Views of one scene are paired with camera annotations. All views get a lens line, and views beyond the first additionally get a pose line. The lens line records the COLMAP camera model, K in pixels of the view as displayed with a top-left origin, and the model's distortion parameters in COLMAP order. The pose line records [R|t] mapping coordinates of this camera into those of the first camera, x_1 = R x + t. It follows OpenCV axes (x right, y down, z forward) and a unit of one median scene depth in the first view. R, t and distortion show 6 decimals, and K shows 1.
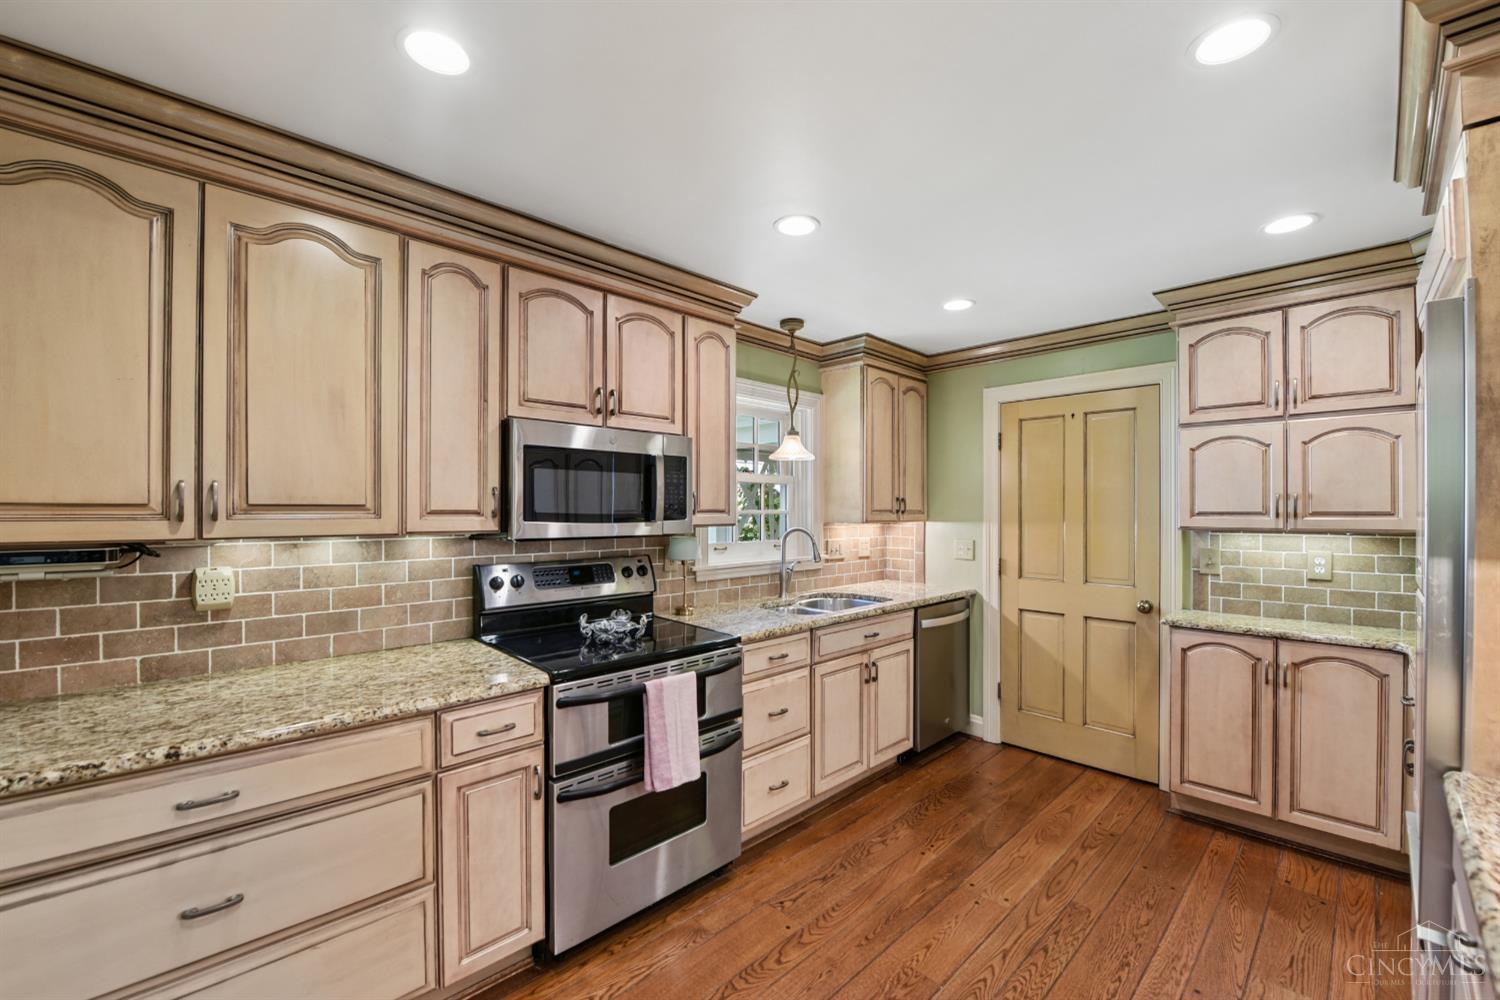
lens RADIAL K [[613.8, 0, 740.7], [0, 613.8, 509.4], [0, 0, 1]] dist [-0.023408, -0.000547]
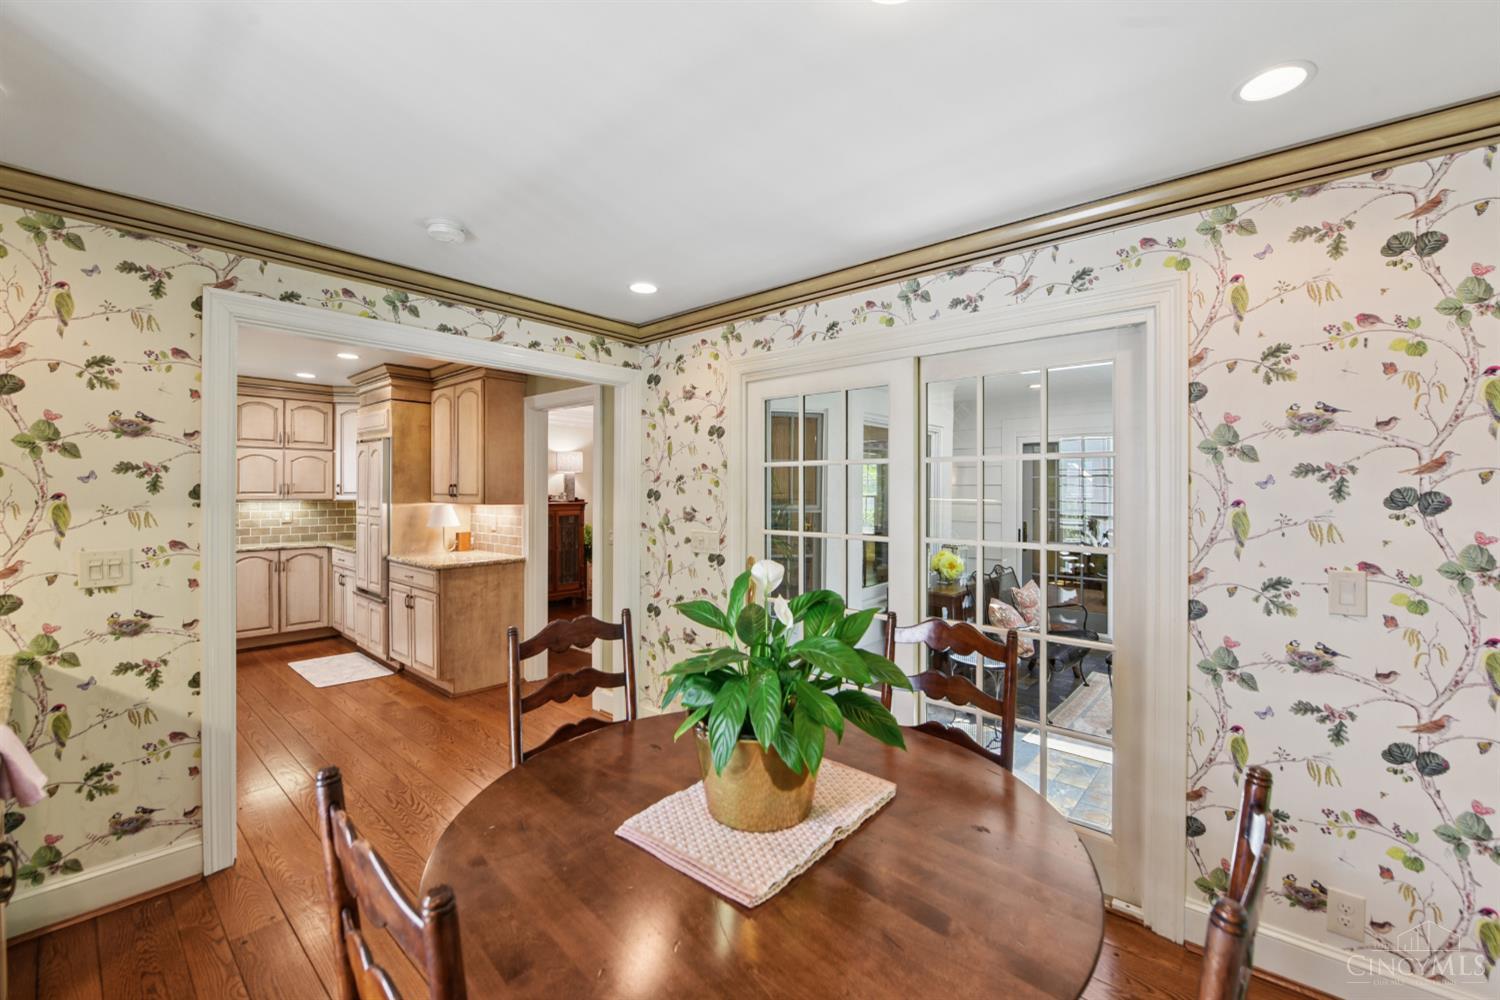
lens RADIAL K [[613.8, 0, 745.6], [0, 613.8, 490.7], [0, 0, 1]] dist [-0.023408, -0.000547]
pose [[-0.075885, -0.001545, 0.997115, -1.380805], [-0.003769, 0.999992, 0.001263, -0.008170], [-0.997109, -0.003662, -0.075890, -0.502675]]
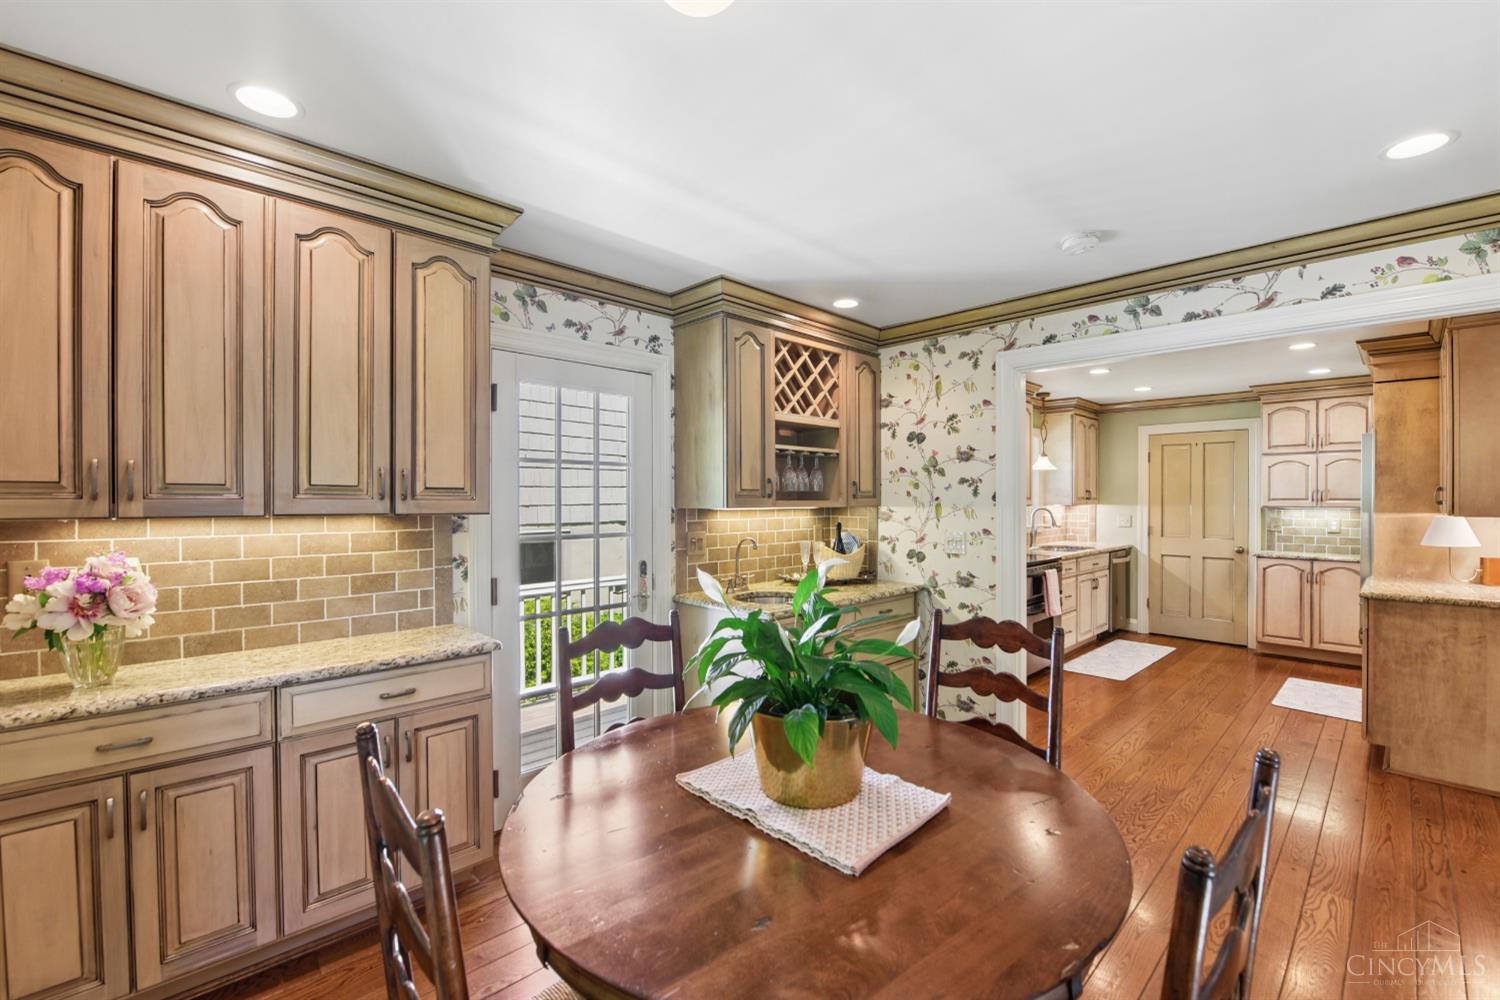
lens RADIAL K [[613.8, 0, 755.5], [0, 613.8, 502.3], [0, 0, 1]] dist [-0.023408, -0.000547]
pose [[0.999877, -0.000245, -0.015708, -0.948060], [0.000378, 0.999964, 0.008450, -0.000541], [0.015705, -0.008455, 0.999841, -1.048235]]
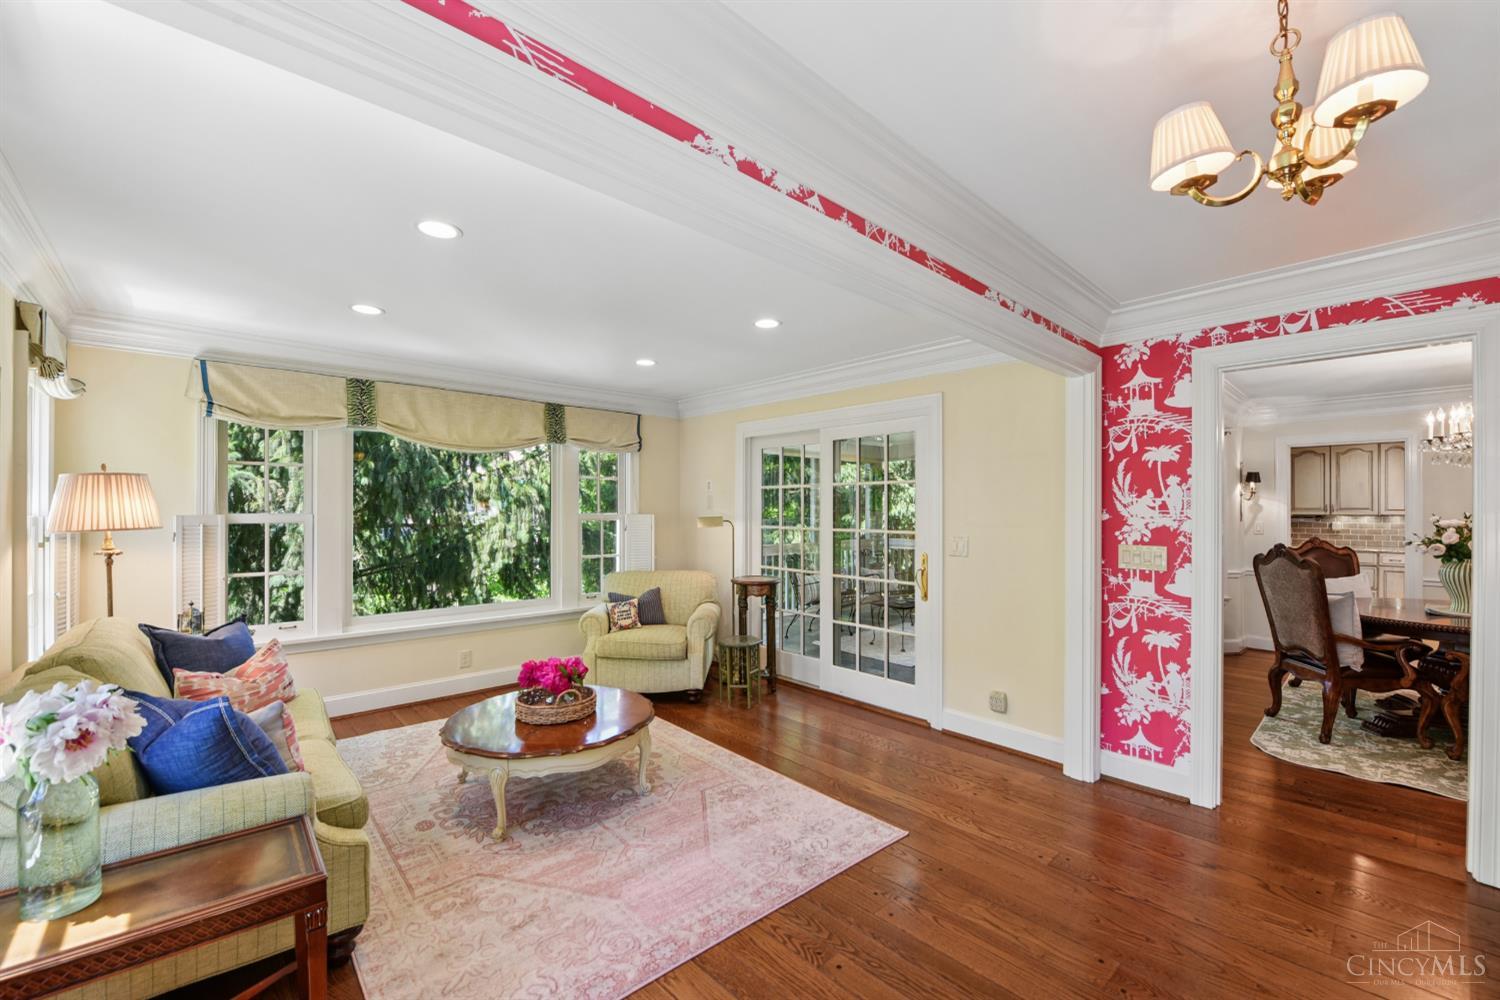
lens RADIAL K [[613.8, 0, 753.7], [0, 613.8, 507.1], [0, 0, 1]] dist [-0.023408, -0.000547]
pose [[-0.022016, -0.001220, -0.999757, 2.667862], [-0.003462, 0.999993, -0.001144, 0.003071], [0.999752, 0.003436, -0.022020, -2.347764]]
